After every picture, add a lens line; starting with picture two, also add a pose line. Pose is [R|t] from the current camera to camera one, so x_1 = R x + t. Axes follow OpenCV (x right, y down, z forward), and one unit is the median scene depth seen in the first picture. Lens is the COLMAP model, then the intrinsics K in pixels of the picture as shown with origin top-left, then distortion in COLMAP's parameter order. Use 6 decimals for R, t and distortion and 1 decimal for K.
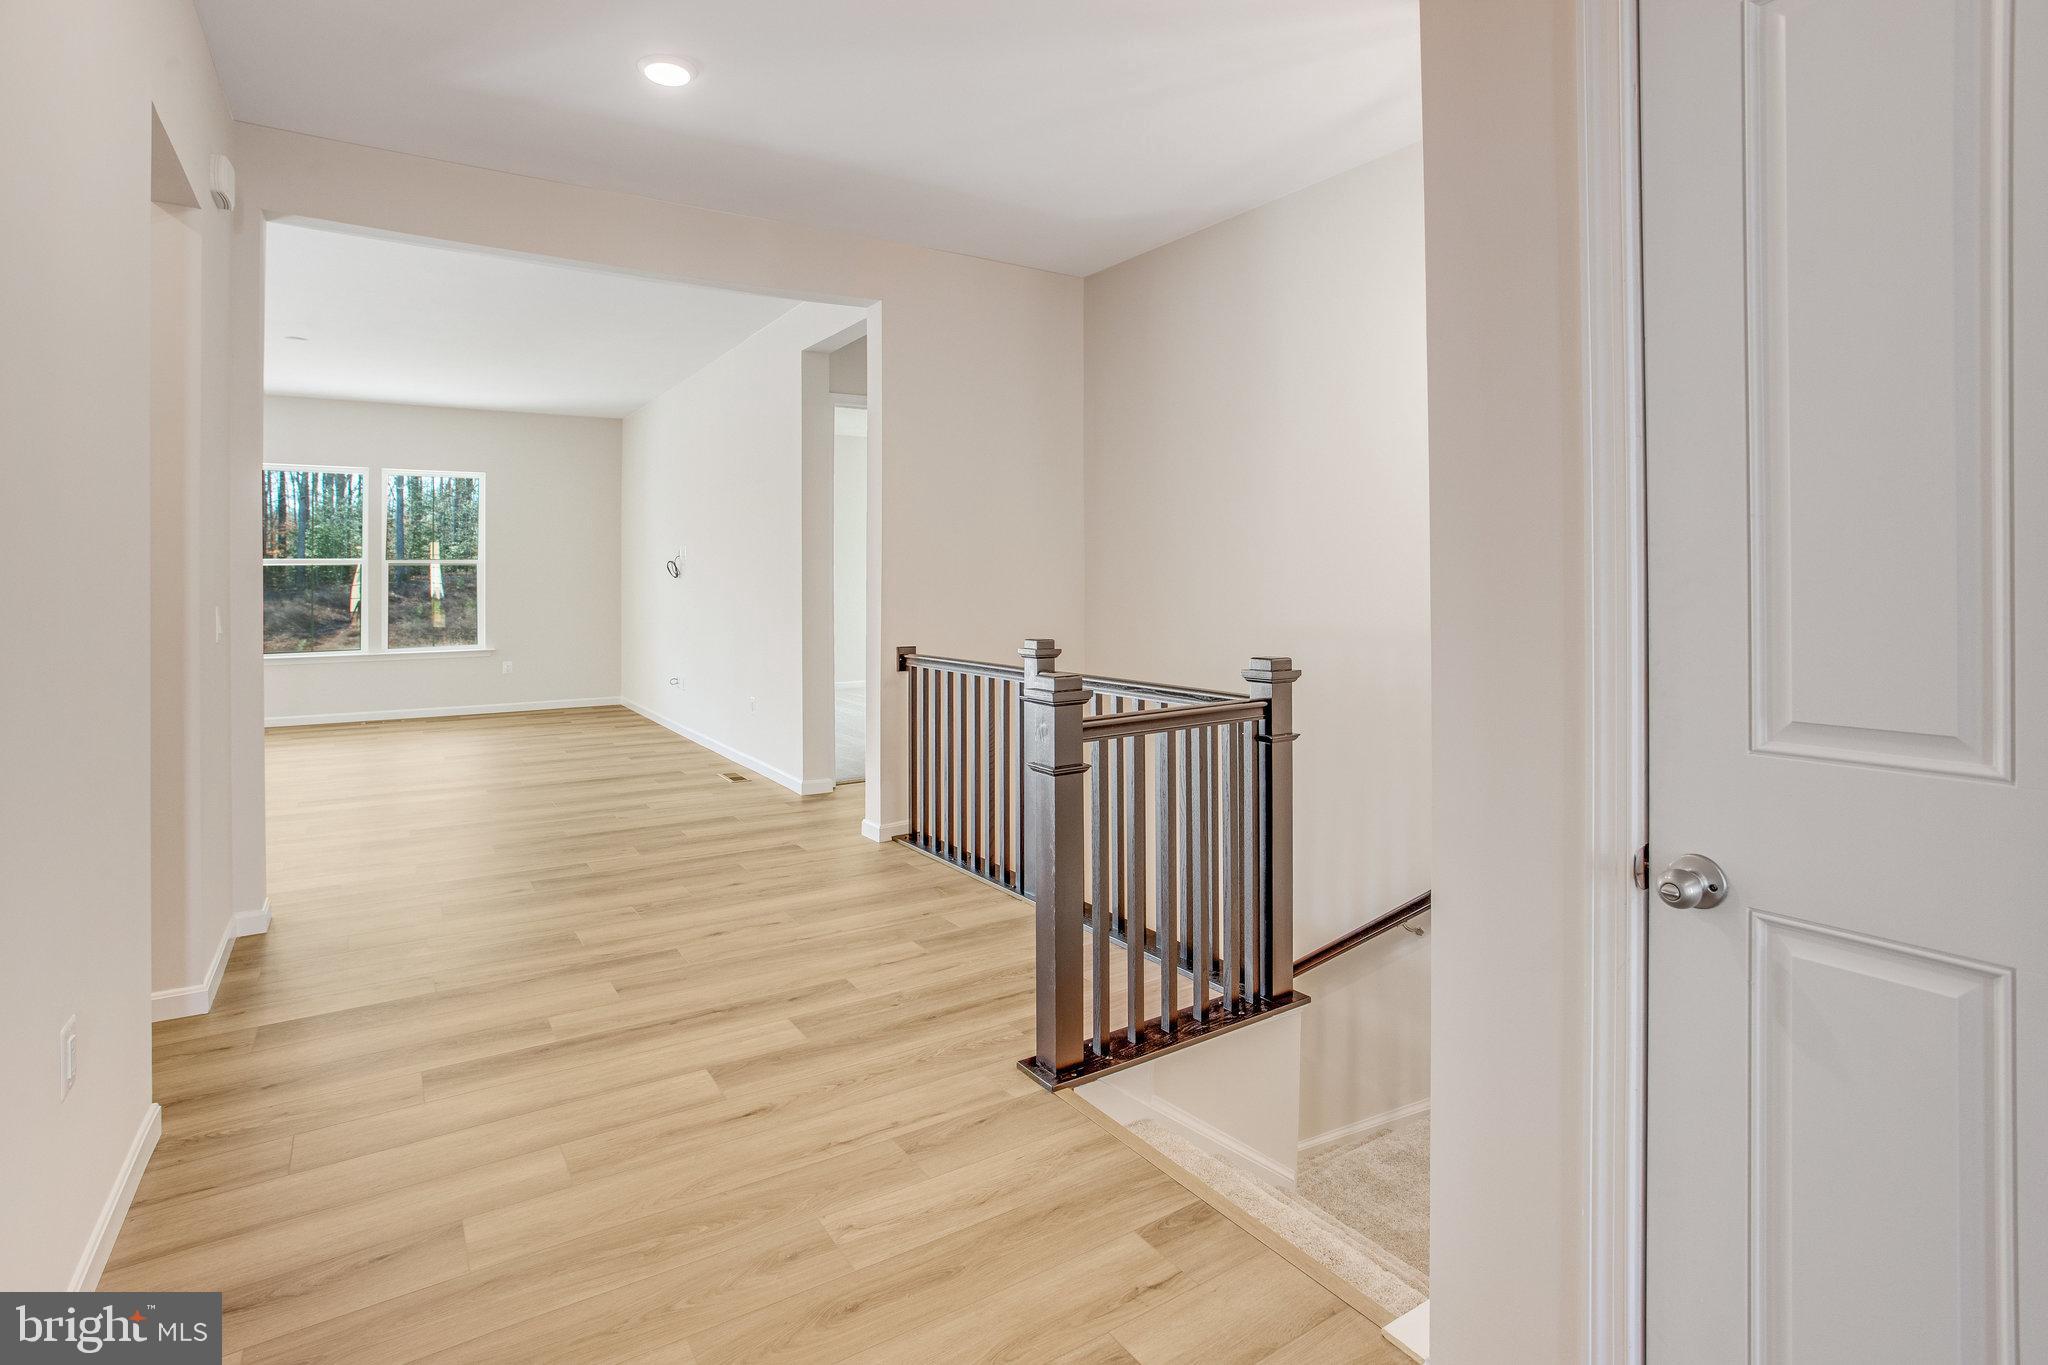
lens RADIAL K [[1013.3, 0, 1029.7], [0, 1013.3, 644.0], [0, 0, 1]] dist [0.002298, 0.000992]
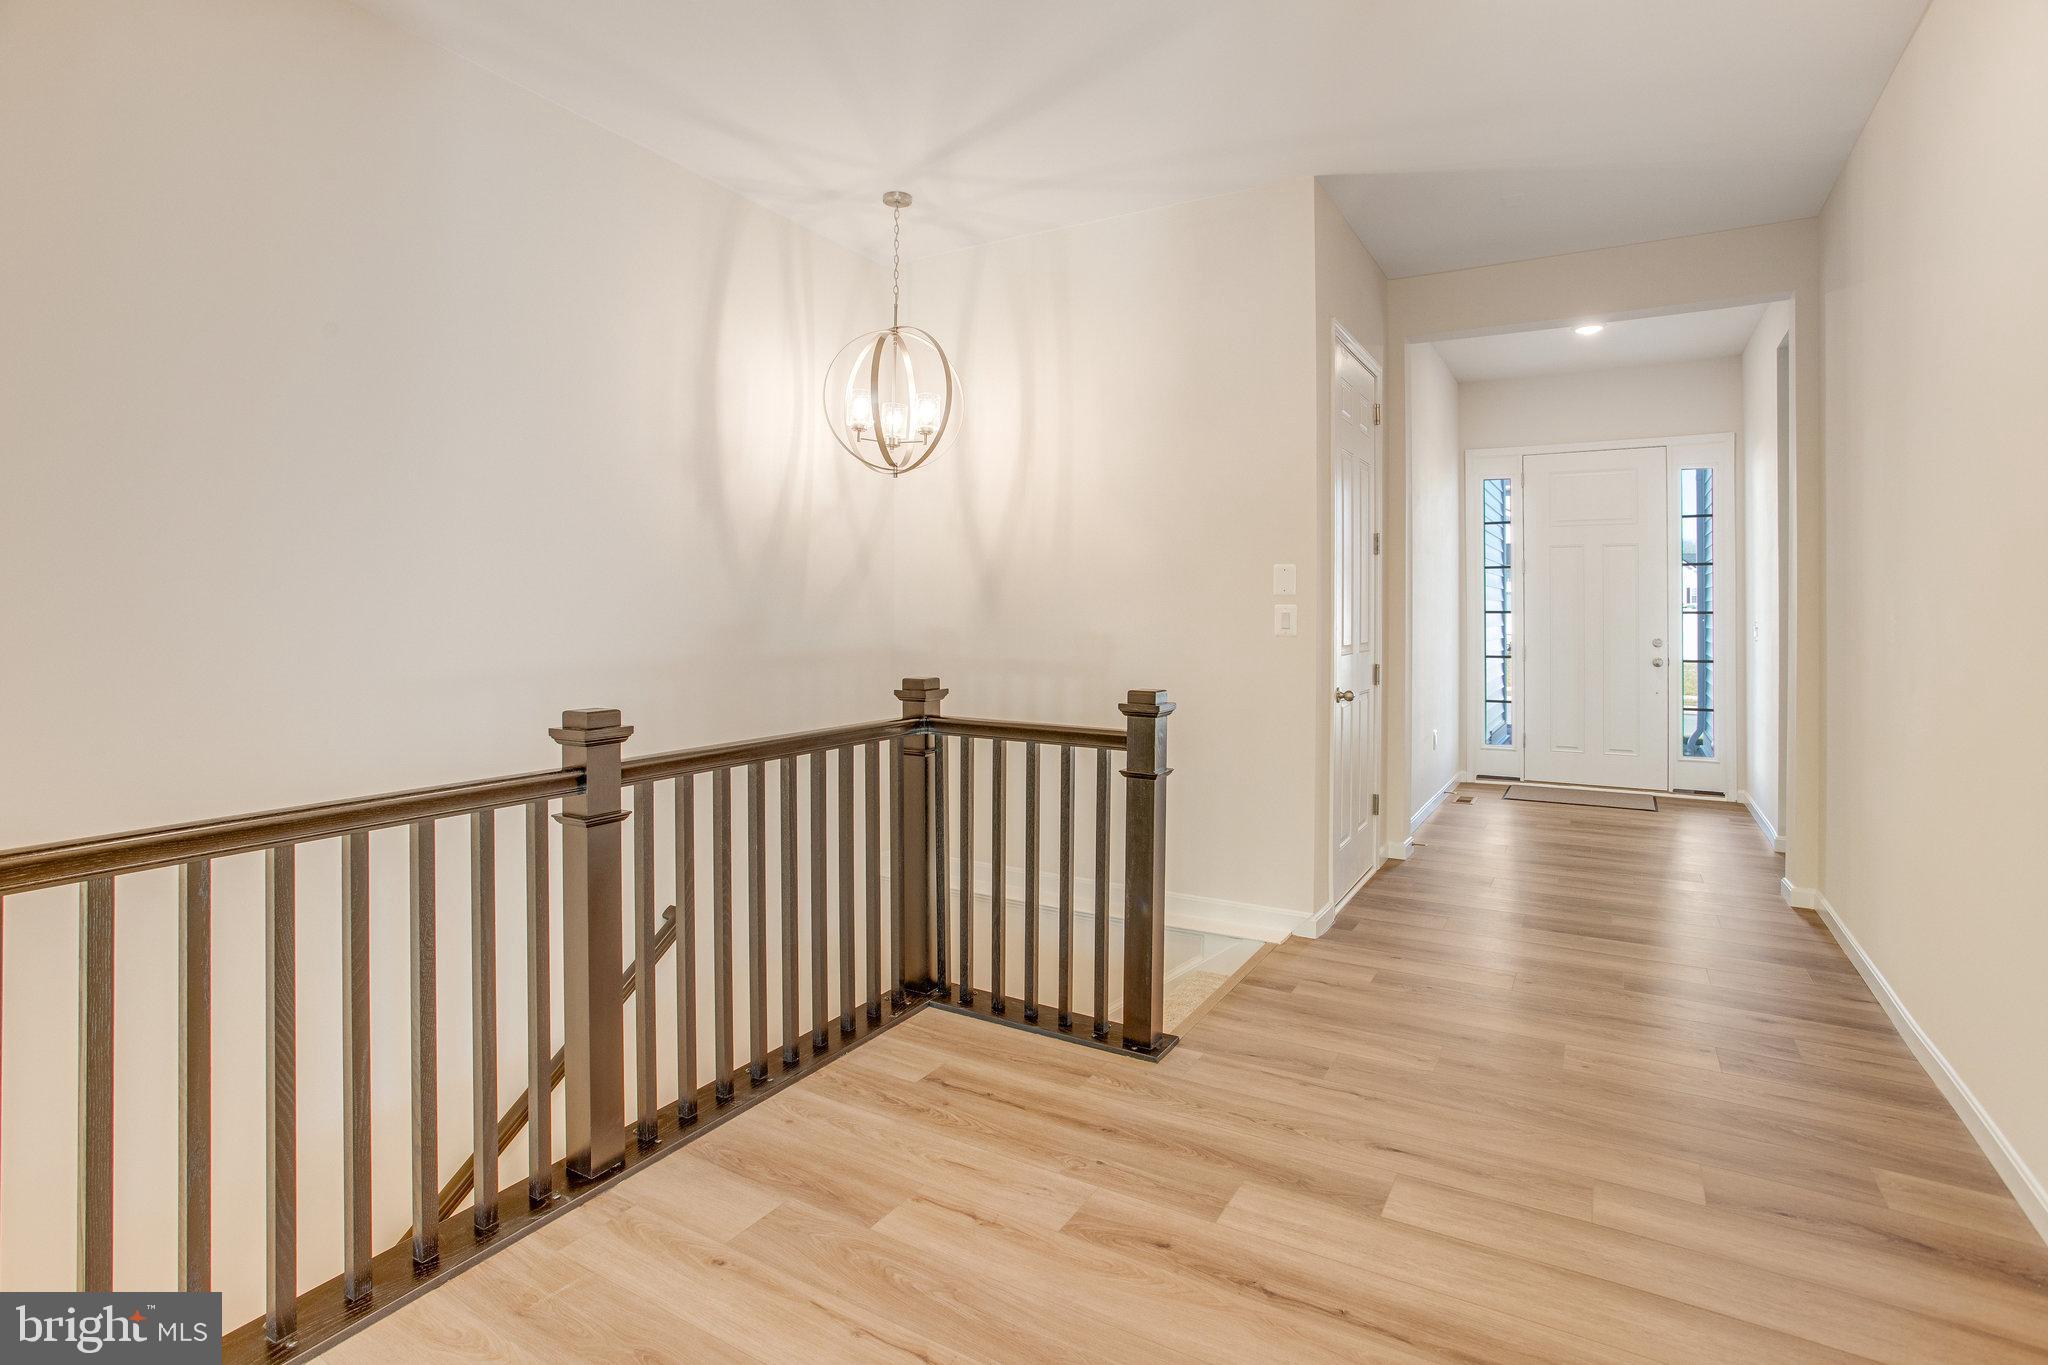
lens RADIAL K [[978.1, 0, 1025.9], [0, 978.1, 624.8], [0, 0, 1]] dist [-0.002403, -0.000915]
pose [[-0.433276, 0.008201, 0.901224, -0.984669], [0.058364, 0.998115, 0.018977, -0.080201], [-0.899370, 0.060821, -0.432938, 1.713722]]
